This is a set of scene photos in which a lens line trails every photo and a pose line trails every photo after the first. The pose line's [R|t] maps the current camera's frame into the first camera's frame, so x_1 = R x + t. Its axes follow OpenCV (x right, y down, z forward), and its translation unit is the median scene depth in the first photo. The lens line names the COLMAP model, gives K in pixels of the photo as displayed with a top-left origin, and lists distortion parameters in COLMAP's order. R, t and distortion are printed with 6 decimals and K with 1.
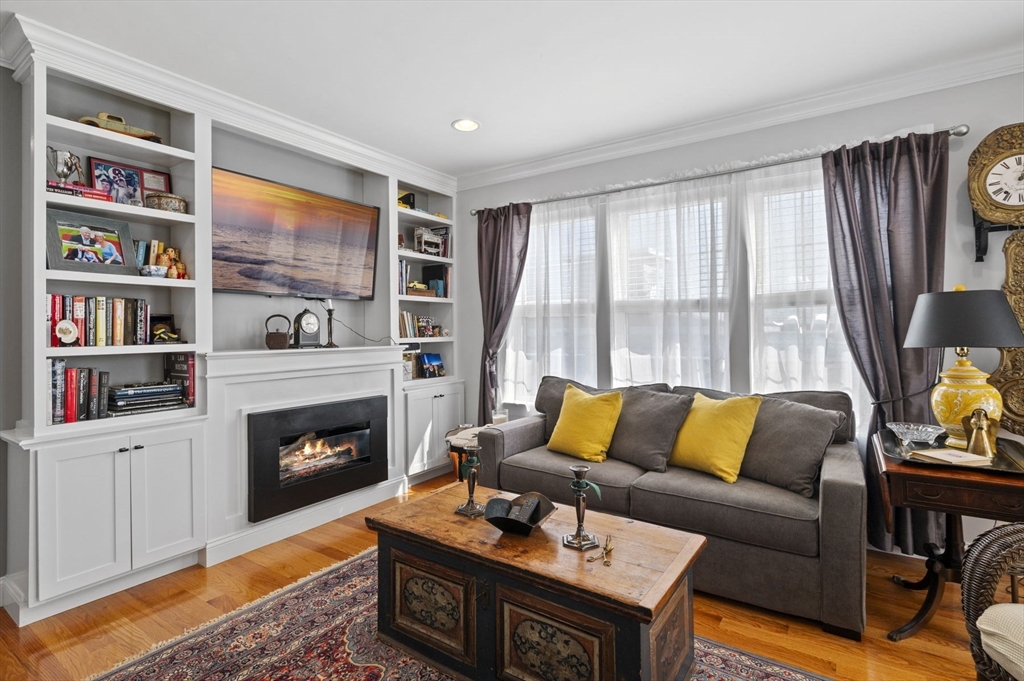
lens RADIAL K [[493.7, 0, 510.7], [0, 493.7, 329.4], [0, 0, 1]] dist [-0.000409, -0.000274]
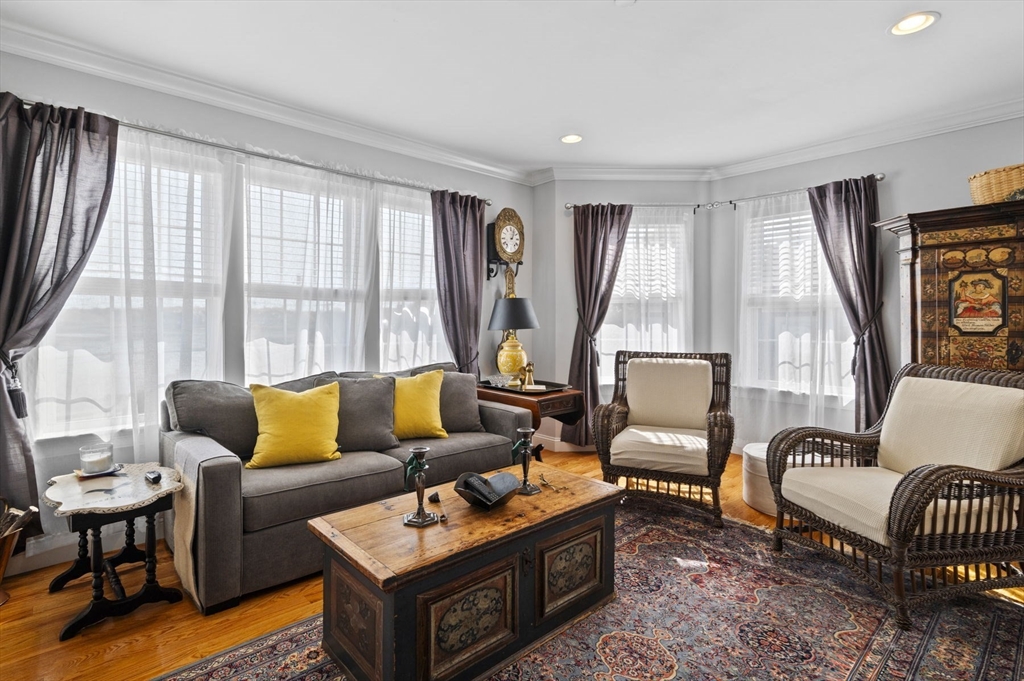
lens RADIAL K [[493.7, 0, 510.7], [0, 493.7, 329.4], [0, 0, 1]] dist [-0.000409, -0.000274]
pose [[0.234530, -0.012508, 0.972029, -0.645192], [-0.005949, 0.999880, 0.014302, 0.009244], [-0.972091, -0.009137, 0.234427, 0.461508]]
